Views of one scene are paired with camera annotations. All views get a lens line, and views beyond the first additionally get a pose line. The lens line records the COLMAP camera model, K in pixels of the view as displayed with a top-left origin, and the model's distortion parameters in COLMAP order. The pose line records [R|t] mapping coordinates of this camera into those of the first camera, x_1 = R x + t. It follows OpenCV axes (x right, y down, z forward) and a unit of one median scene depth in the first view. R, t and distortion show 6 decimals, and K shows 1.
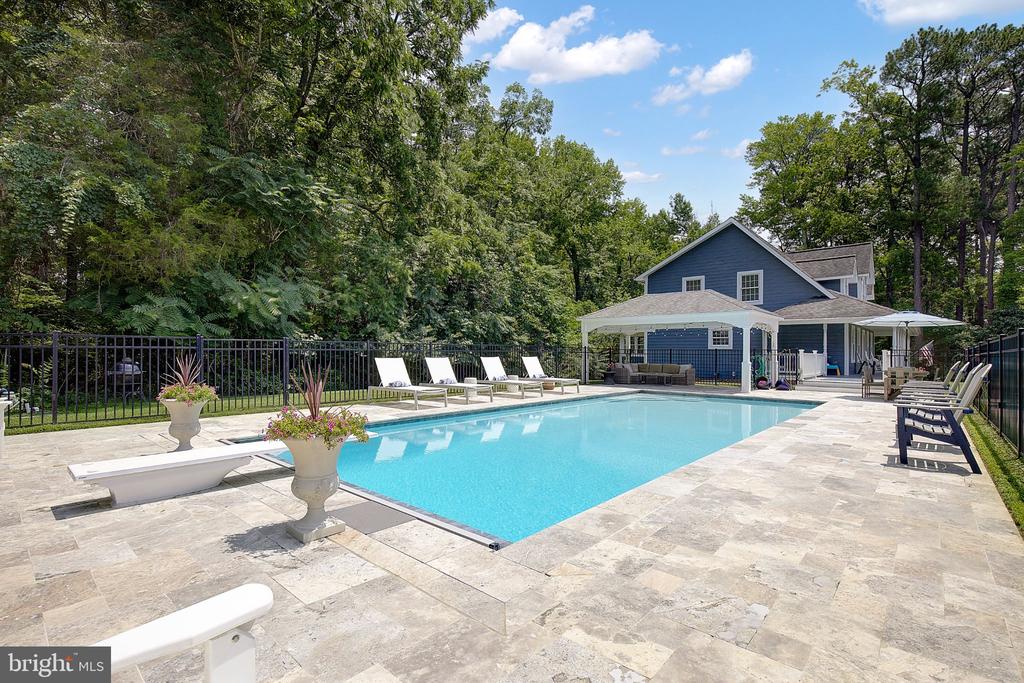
lens RADIAL K [[466.1, 0, 516.7], [0, 466.1, 345.3], [0, 0, 1]] dist [-0.012581, -0.000025]
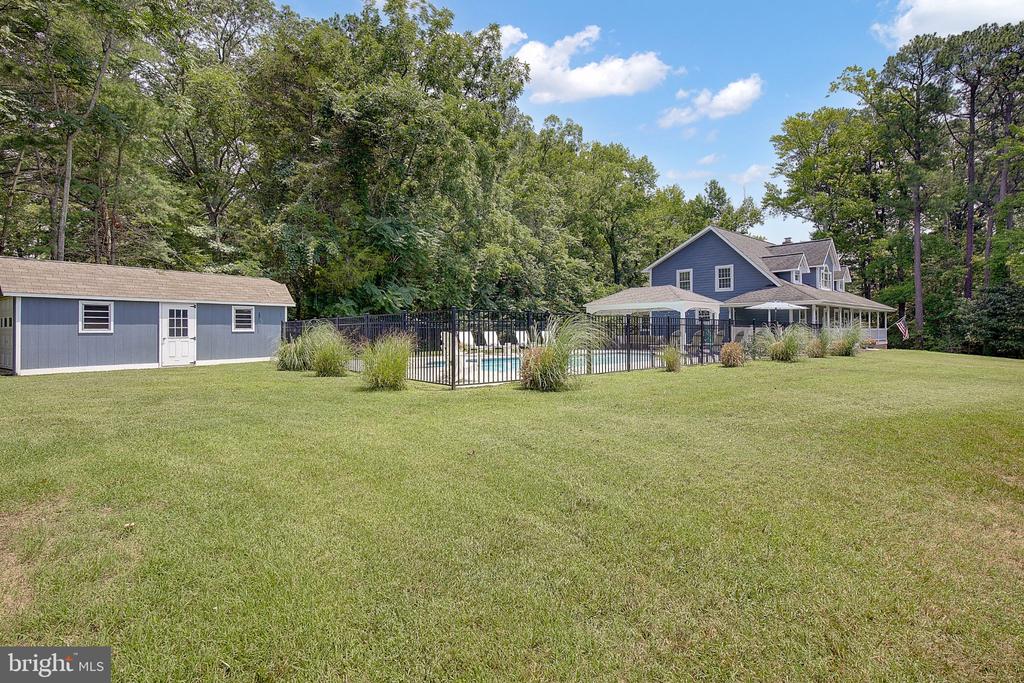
lens RADIAL K [[481.1, 0, 510.5], [0, 481.1, 333.1], [0, 0, 1]] dist [-0.000371, -0.000172]
pose [[0.989864, -0.003920, -0.141962, 0.092778], [0.007656, 0.999638, 0.025777, -0.006992], [0.141809, -0.026603, 0.989536, -0.440802]]
